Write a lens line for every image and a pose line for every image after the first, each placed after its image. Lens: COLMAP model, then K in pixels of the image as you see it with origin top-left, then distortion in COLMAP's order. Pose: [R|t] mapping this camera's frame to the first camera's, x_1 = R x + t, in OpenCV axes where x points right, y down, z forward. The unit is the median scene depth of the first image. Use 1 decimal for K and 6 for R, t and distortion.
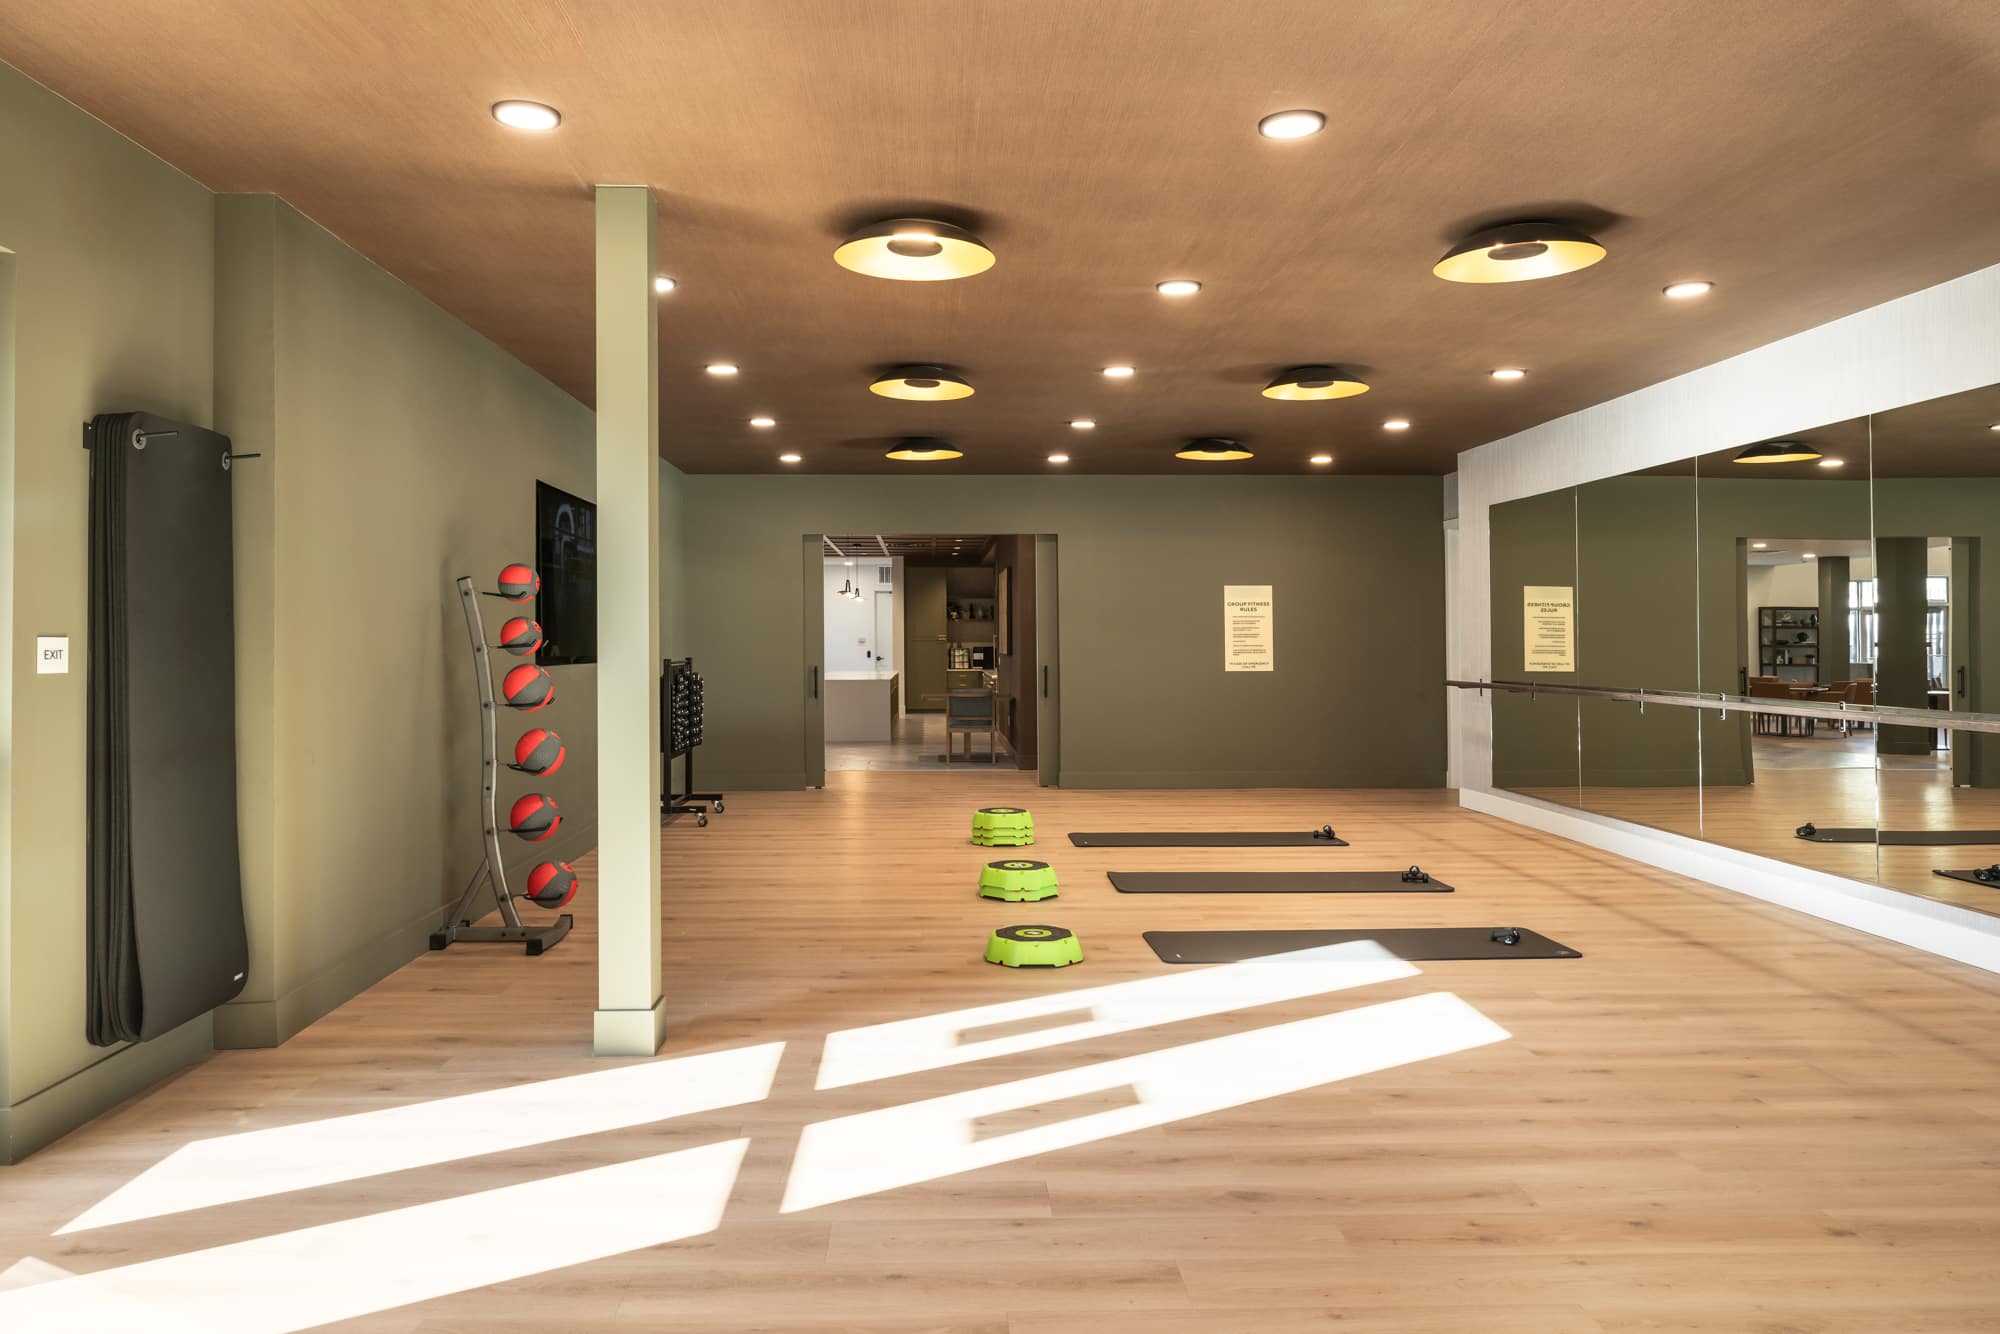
lens RADIAL K [[1342.7, 0, 989.8], [0, 1342.7, 645.8], [0, 0, 1]] dist [-0.004684, -0.000265]
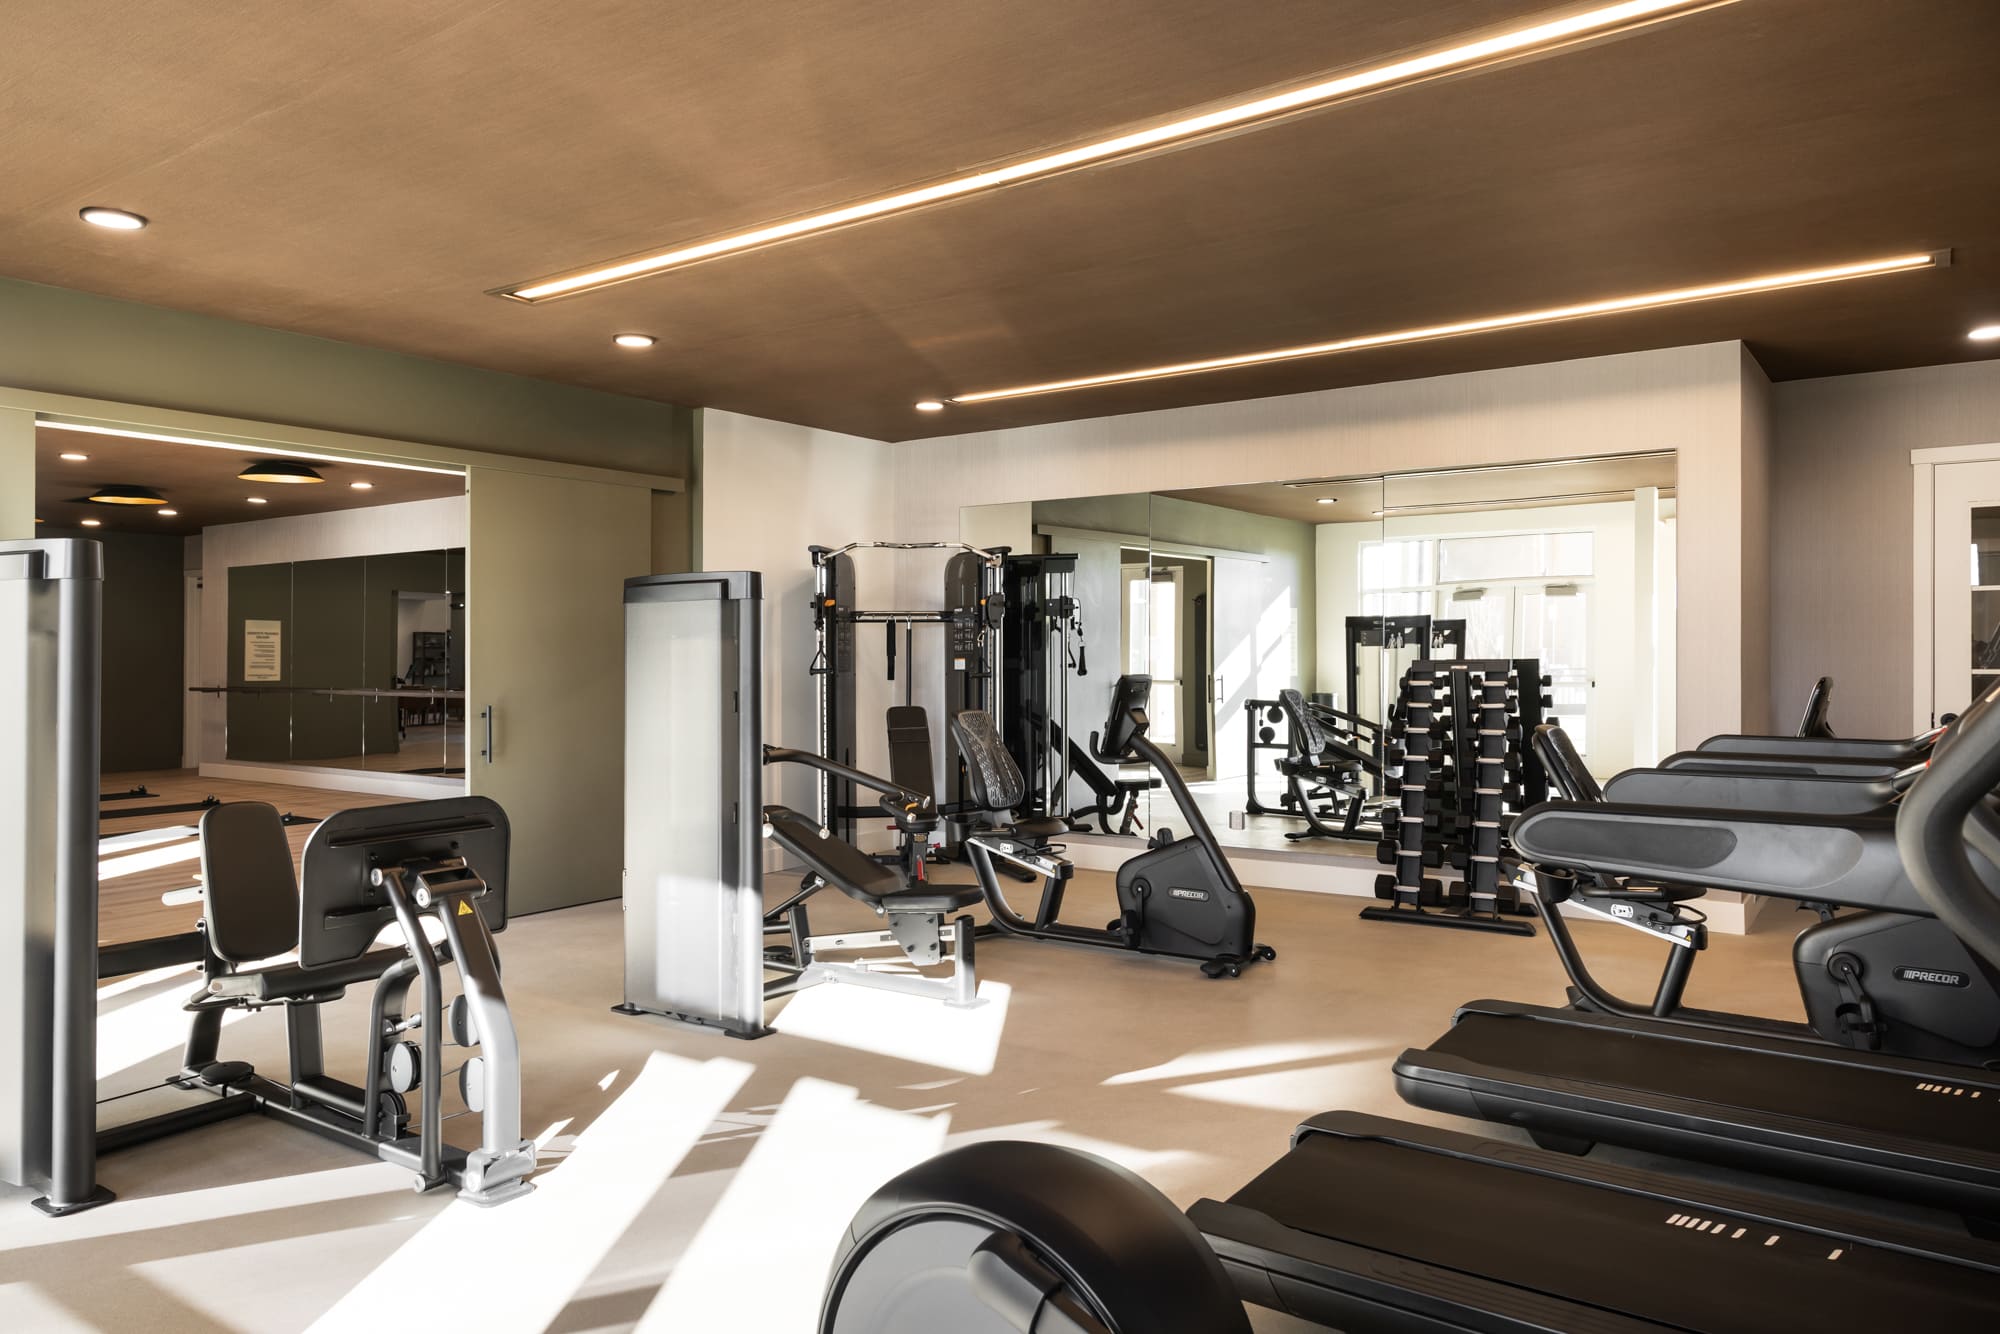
lens RADIAL K [[1342.7, 0, 994.9], [0, 1342.7, 654.6], [0, 0, 1]] dist [-0.004684, -0.000265]
pose [[0.605890, 0.004375, 0.795537, -0.245850], [-0.000696, 0.999987, -0.004969, -0.001616], [-0.795548, 0.002457, 0.605885, -0.481924]]
